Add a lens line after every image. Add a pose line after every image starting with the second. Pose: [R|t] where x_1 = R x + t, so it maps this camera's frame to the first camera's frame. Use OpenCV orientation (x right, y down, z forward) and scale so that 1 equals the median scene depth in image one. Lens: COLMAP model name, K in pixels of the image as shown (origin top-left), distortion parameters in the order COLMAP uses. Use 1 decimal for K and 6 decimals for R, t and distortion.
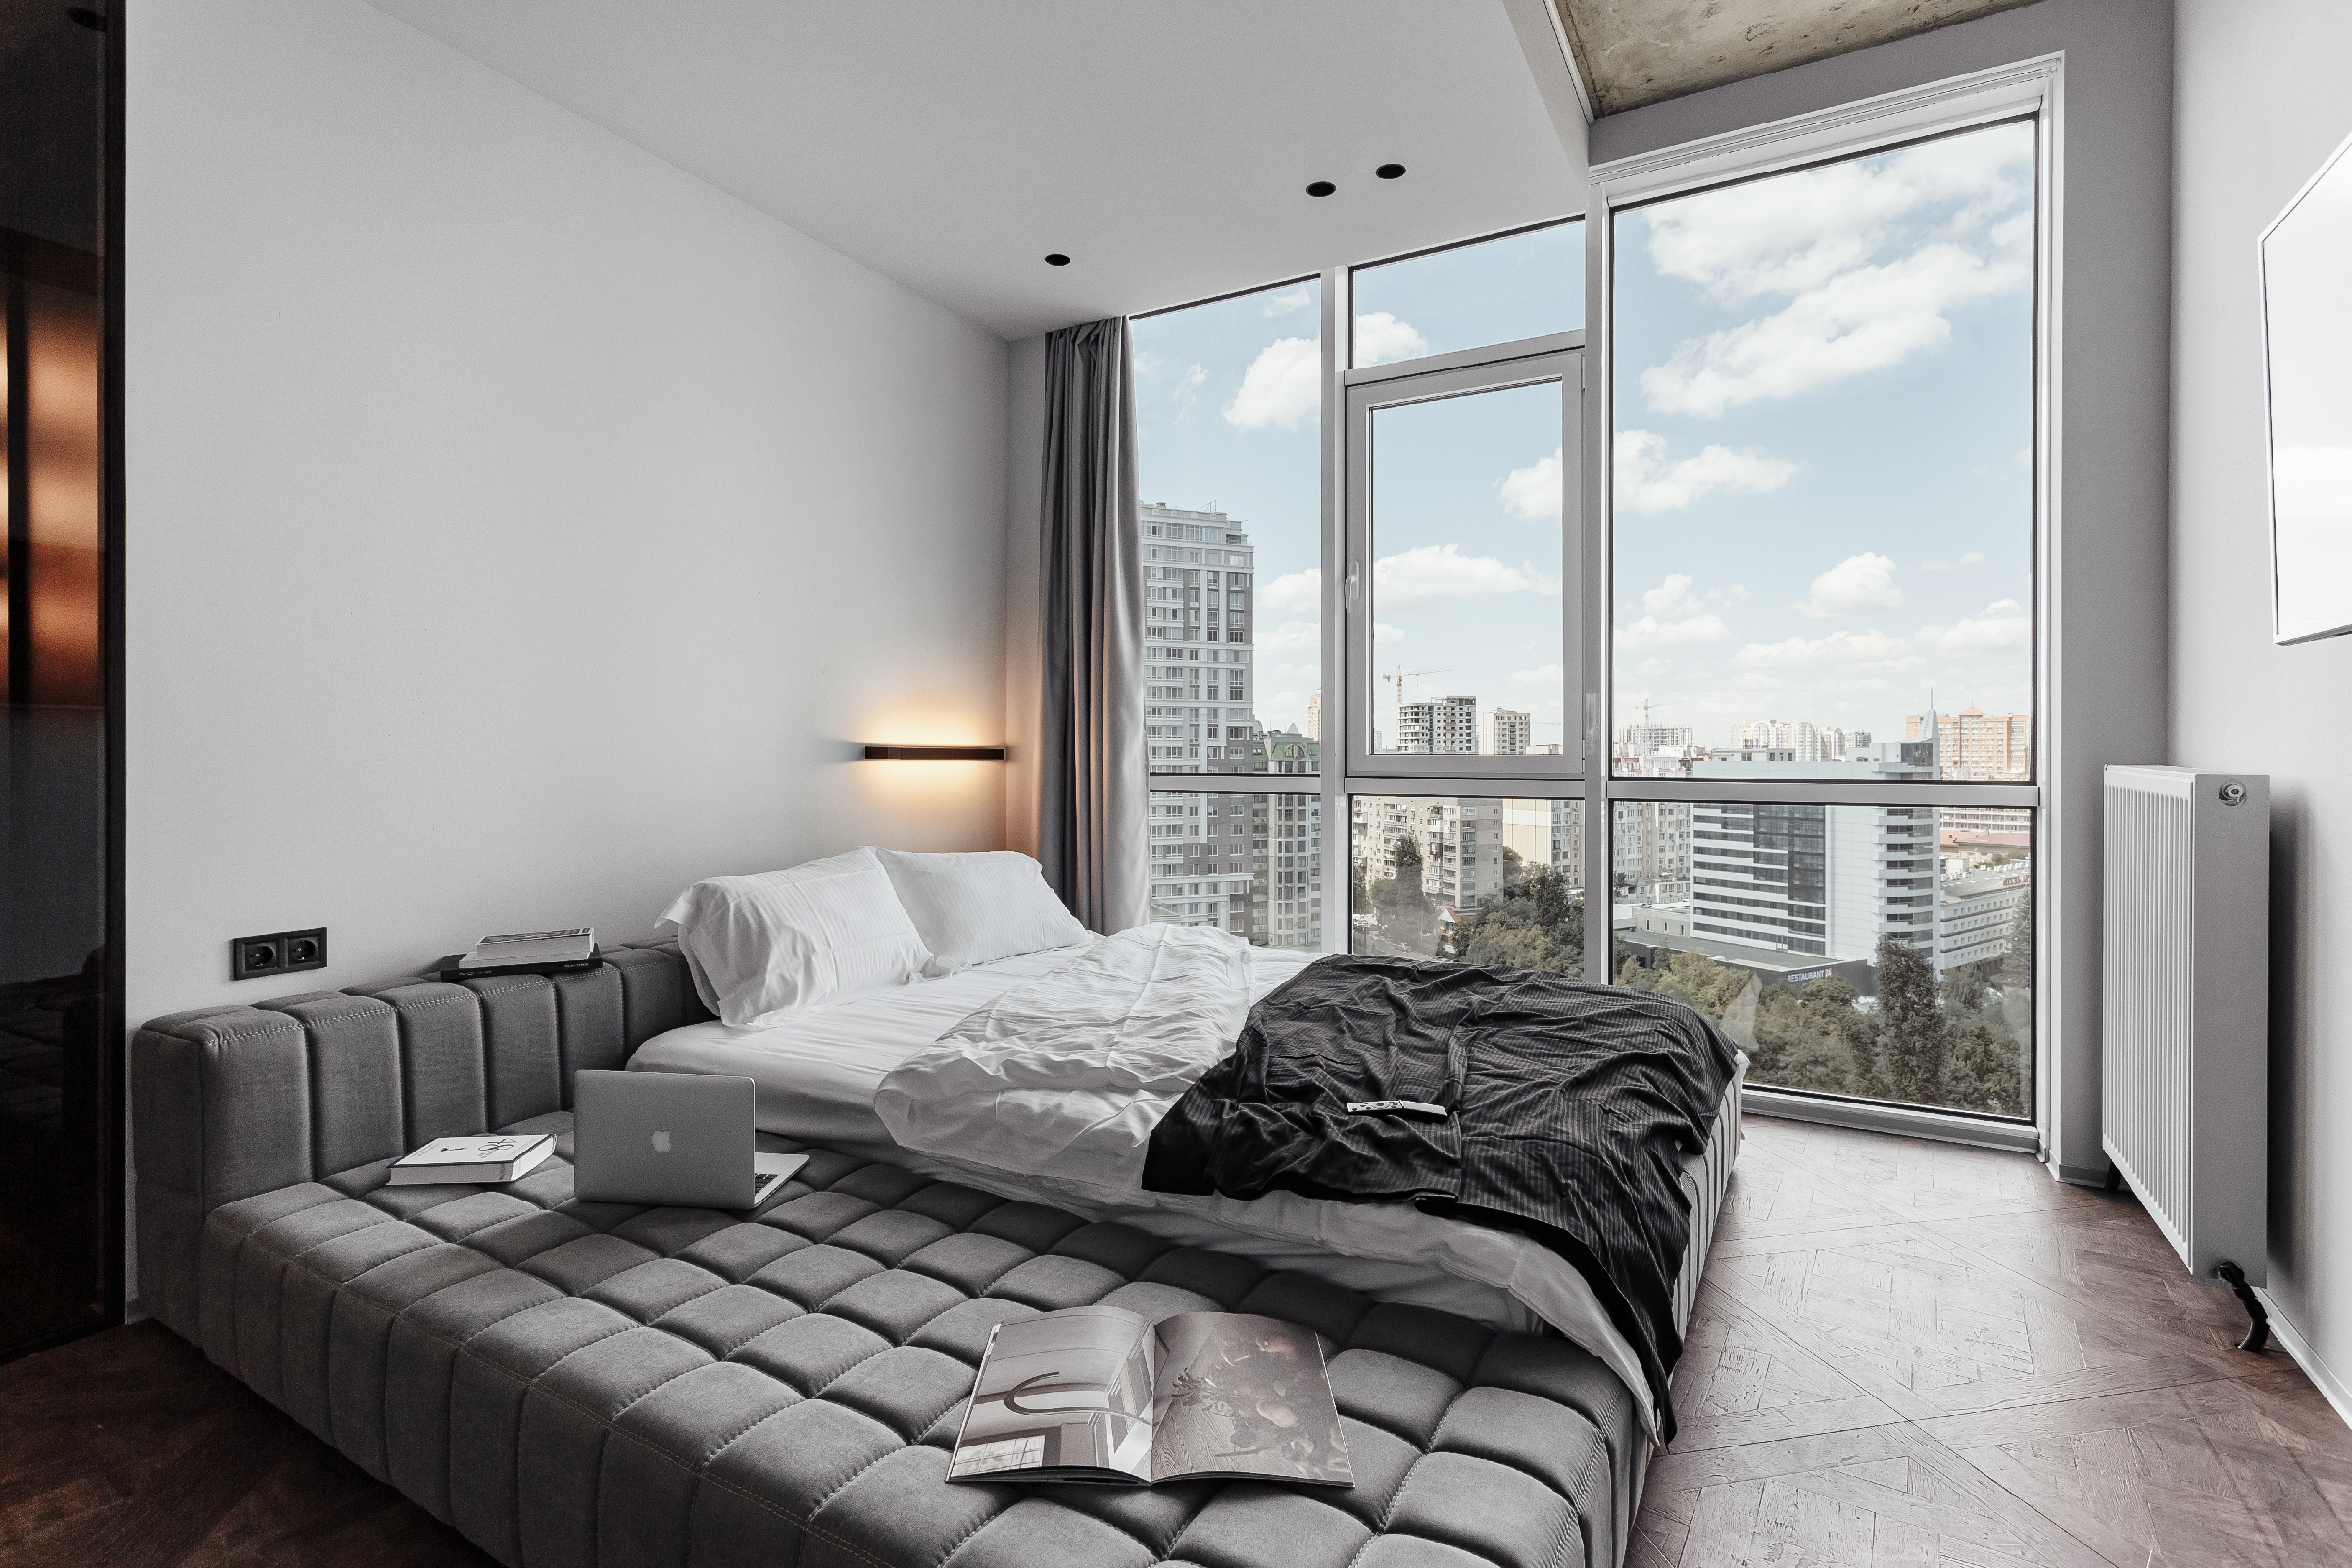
lens RADIAL K [[1131.5, 0, 1176.3], [0, 1131.5, 745.3], [0, 0, 1]] dist [0.001500, 0.000147]
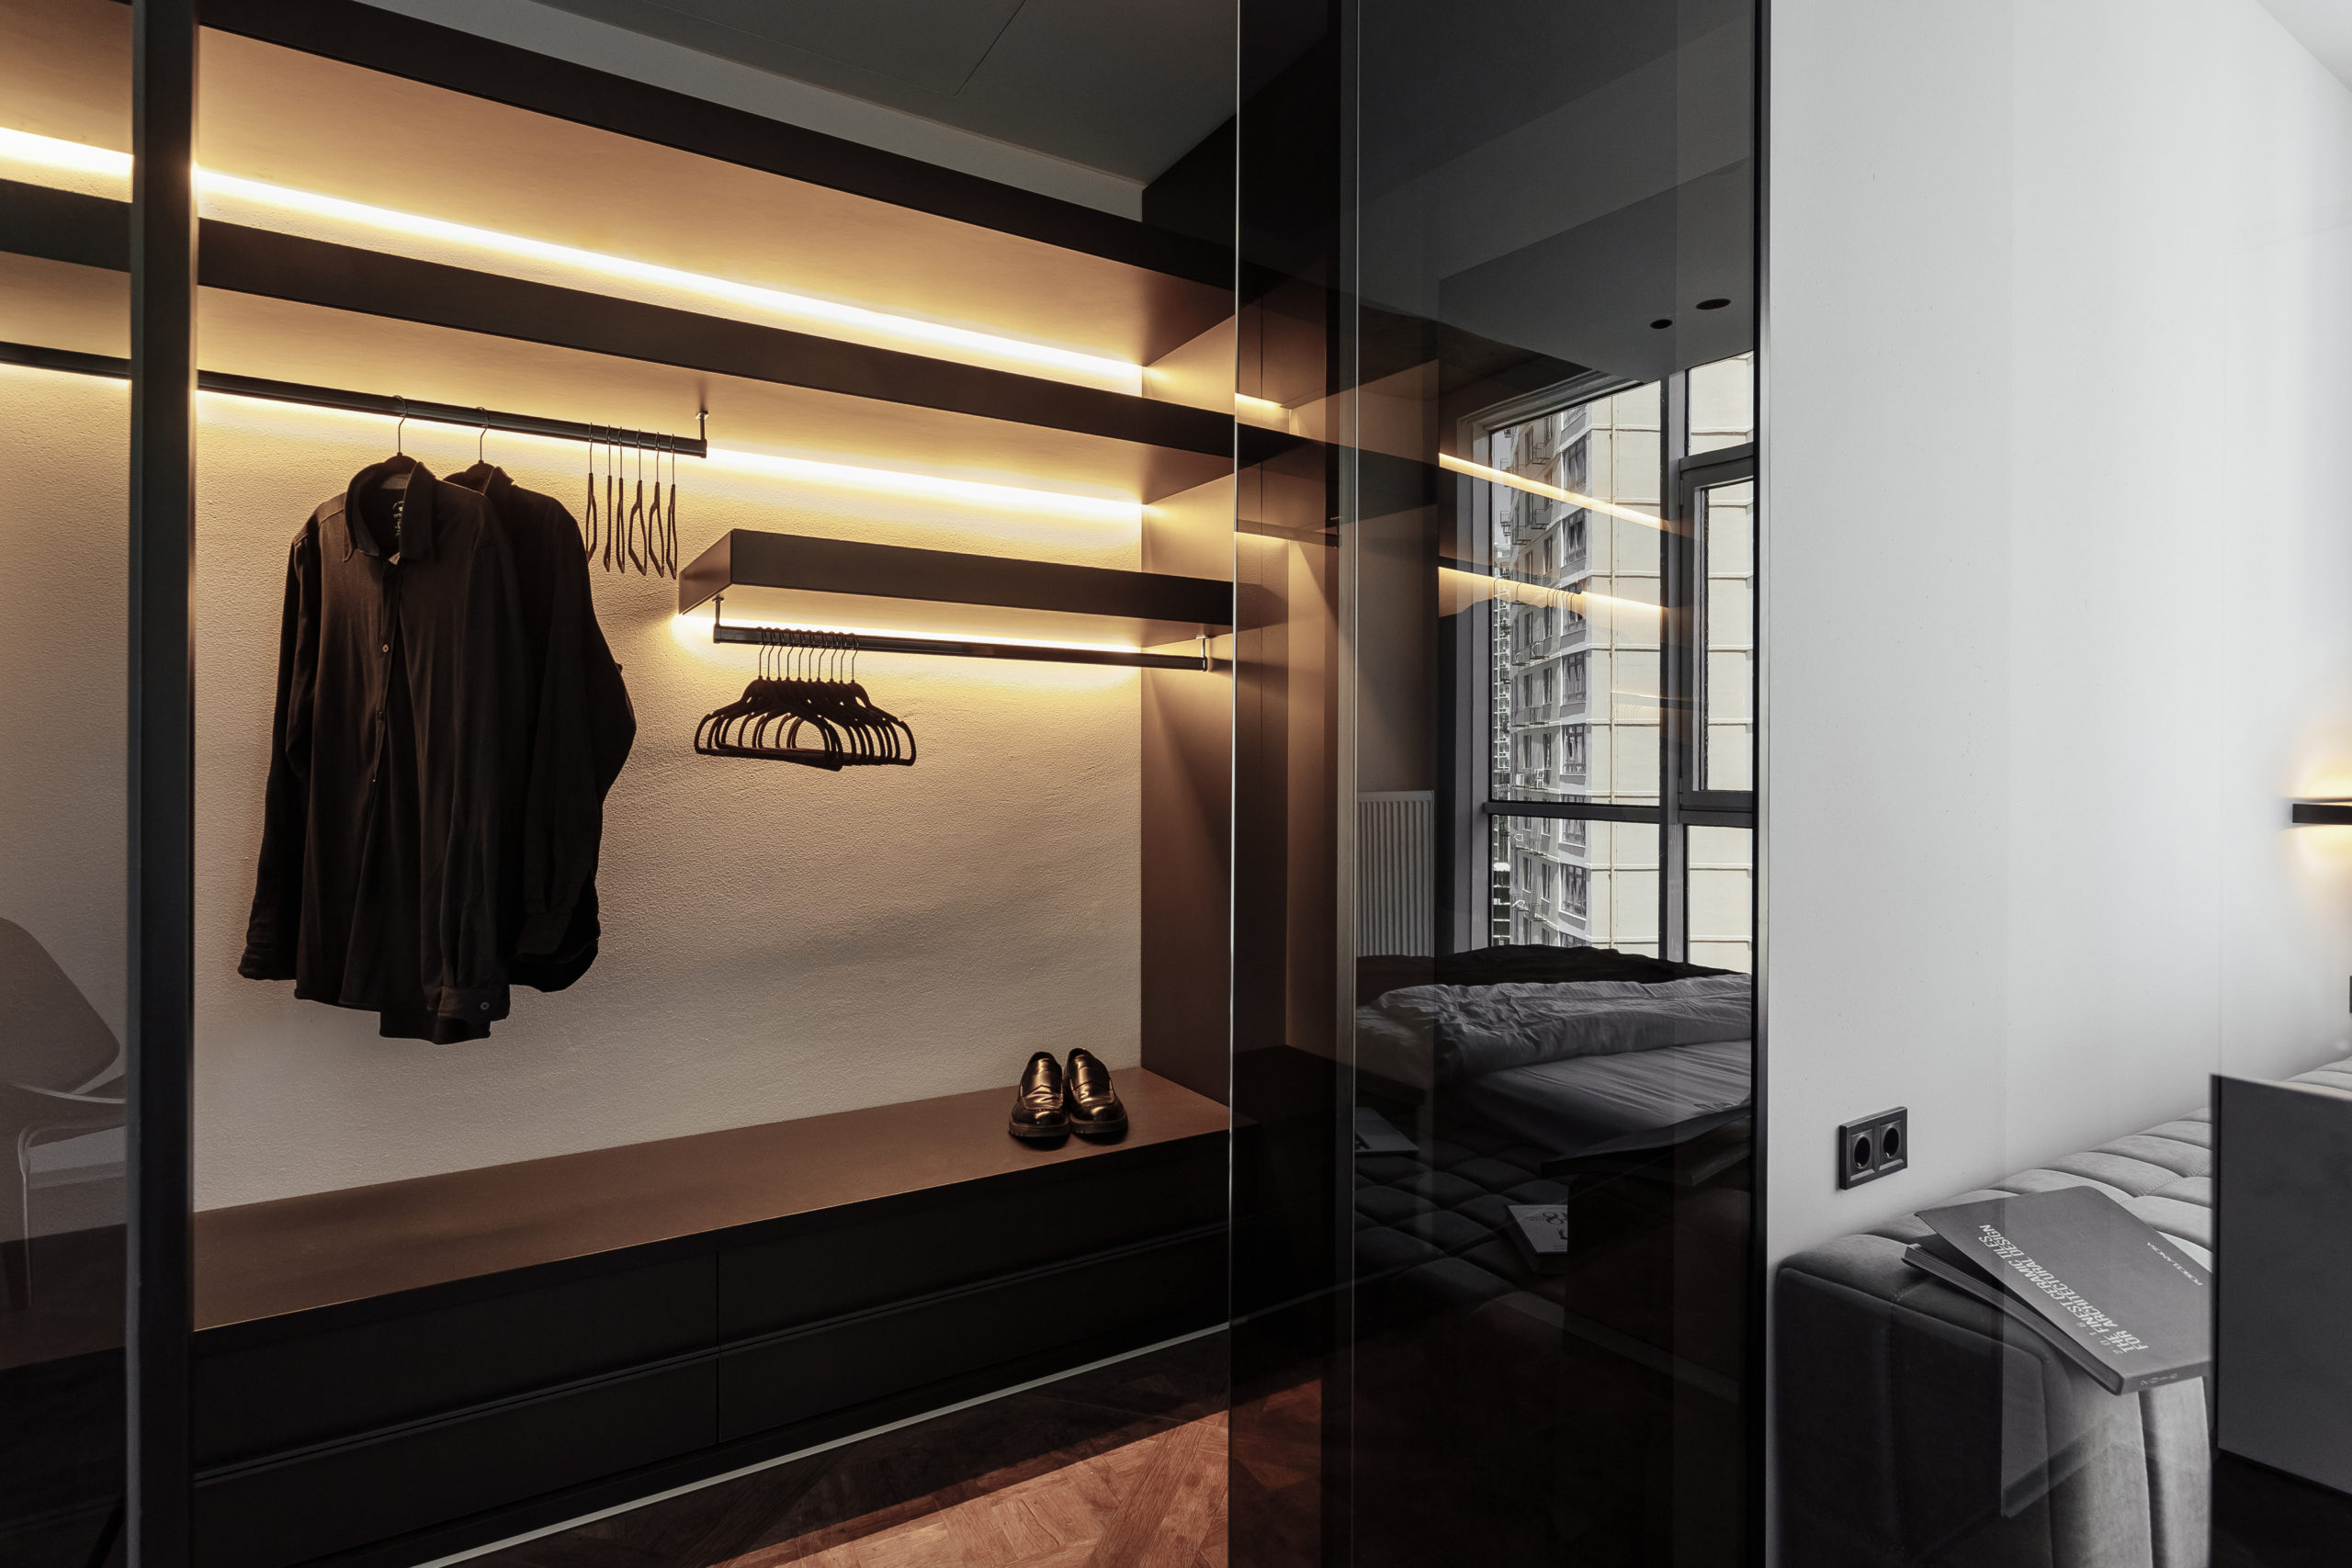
lens RADIAL K [[1131.4, 0, 1176.3], [0, 1131.4, 745.3], [0, 0, 1]] dist [0.001500, 0.000147]
pose [[0.875434, -0.005089, -0.483311, -0.918737], [0.004337, 0.999987, -0.002672, -0.056626], [0.483318, 0.000243, 0.875445, 0.250709]]
